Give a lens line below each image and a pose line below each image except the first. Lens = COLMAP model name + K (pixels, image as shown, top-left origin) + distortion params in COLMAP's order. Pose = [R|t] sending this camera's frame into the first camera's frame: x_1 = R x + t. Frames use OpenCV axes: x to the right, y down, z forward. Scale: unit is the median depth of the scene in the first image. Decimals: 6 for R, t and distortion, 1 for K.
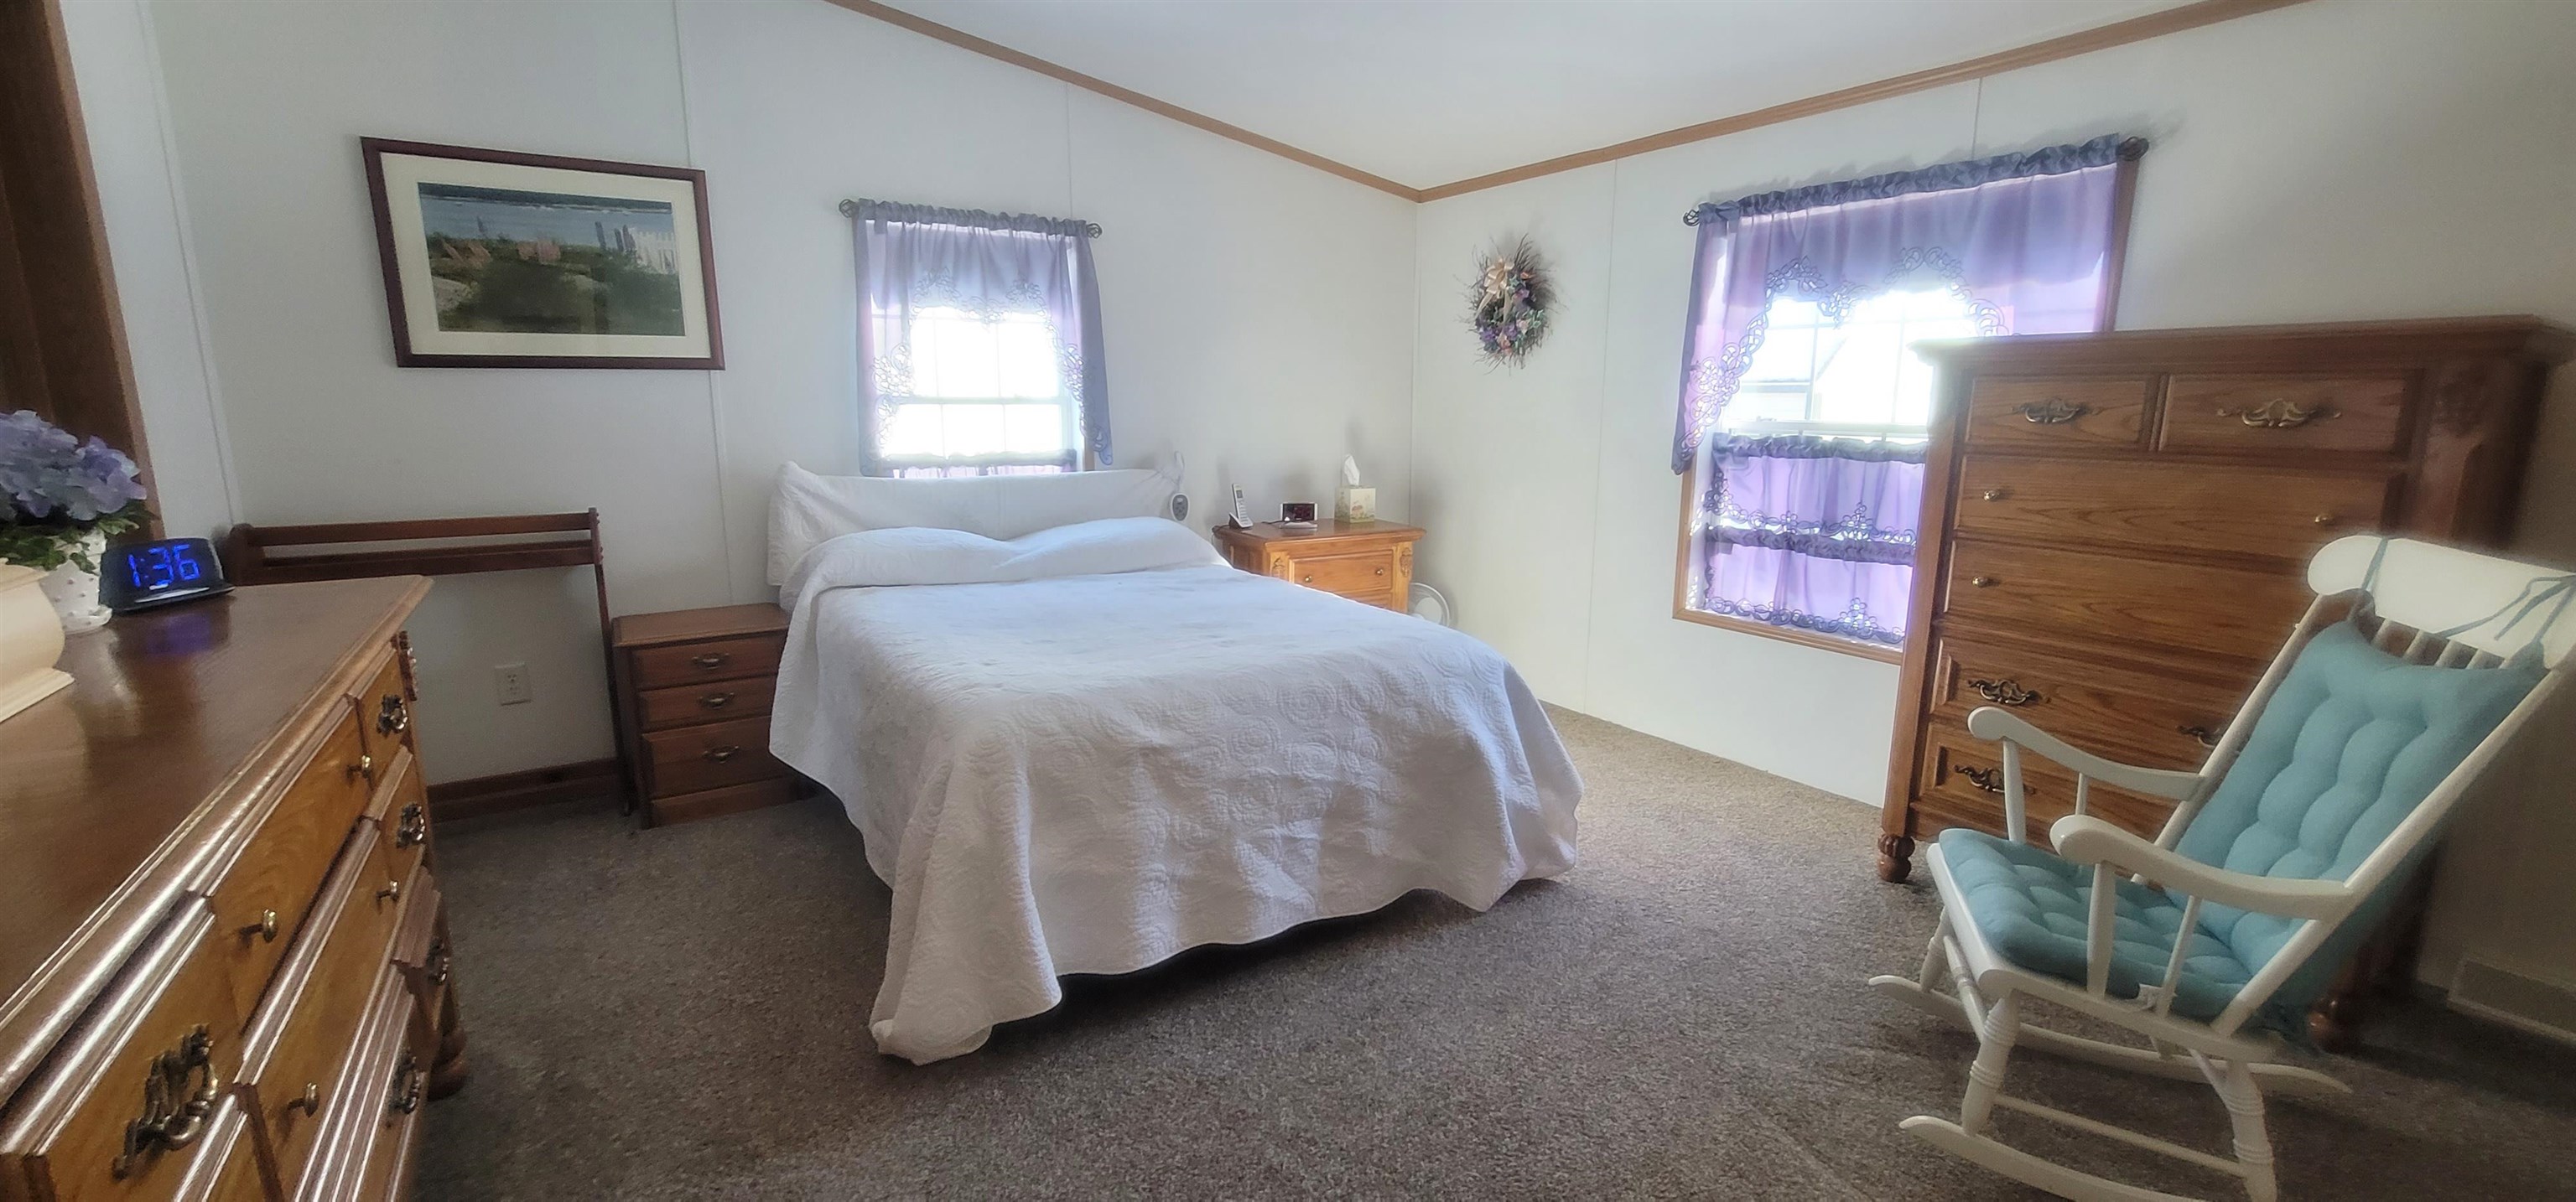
lens RADIAL K [[1025.9, 0, 1297.4], [0, 1025.9, 605.8], [0, 0, 1]] dist [-0.001584, 0.000015]
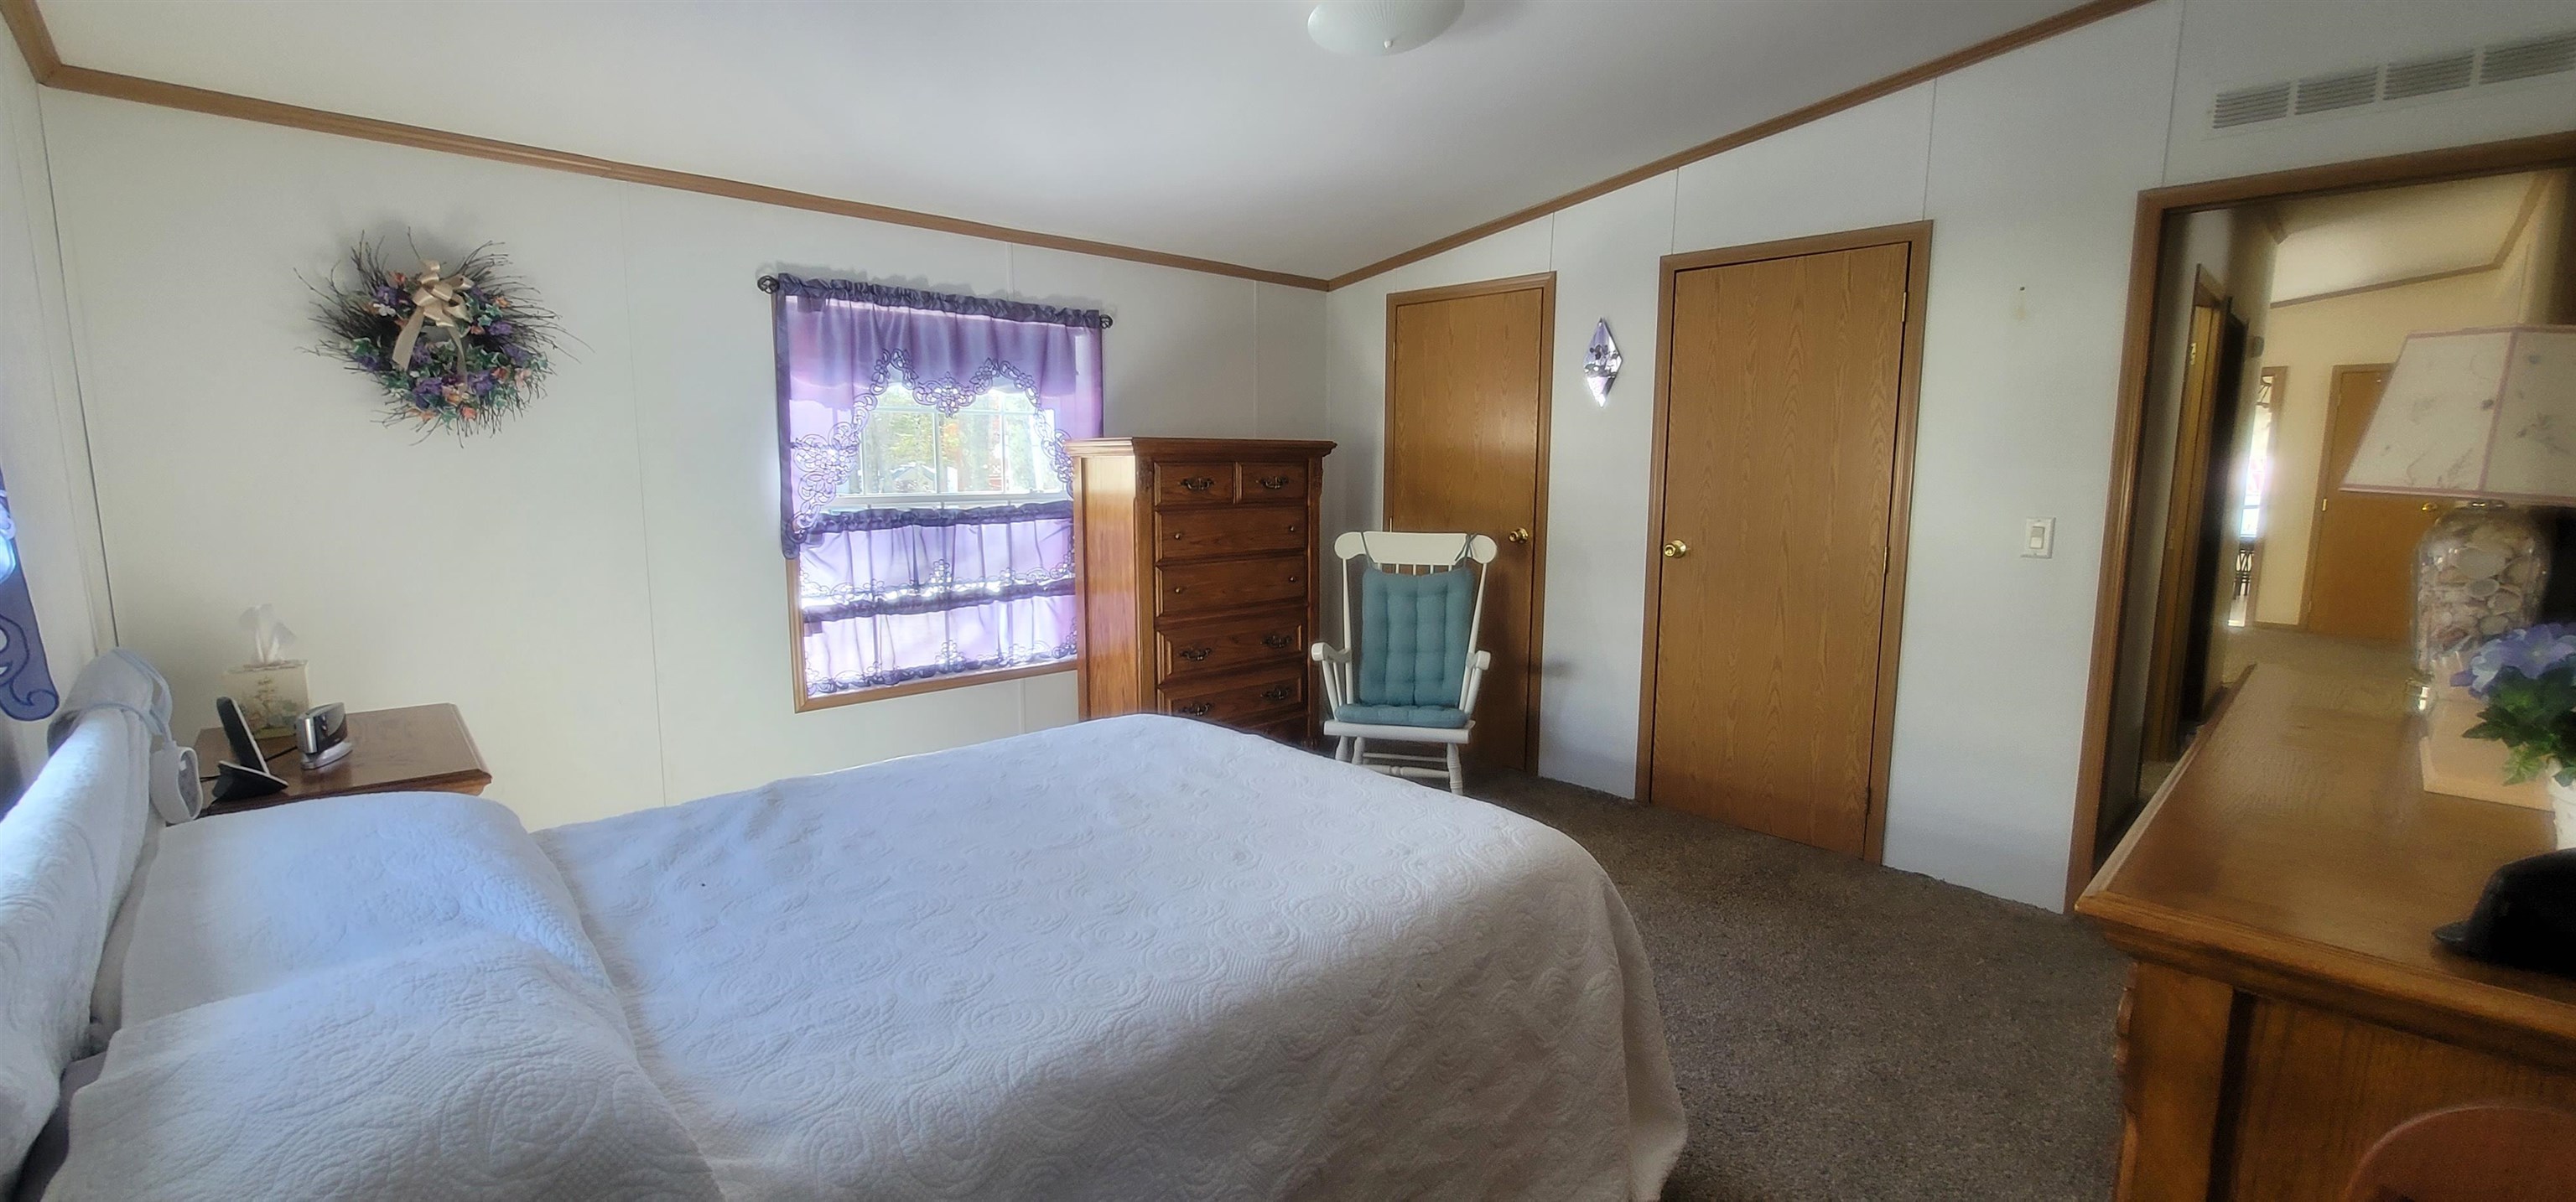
lens RADIAL K [[1025.9, 0, 1292.9], [0, 1025.9, 585.6], [0, 0, 1]] dist [-0.001584, 0.000015]
pose [[-0.158407, -0.129220, 0.978882, -0.673339], [0.189109, 0.969075, 0.158528, -0.184302], [-0.969095, 0.210227, -0.129072, 0.768288]]
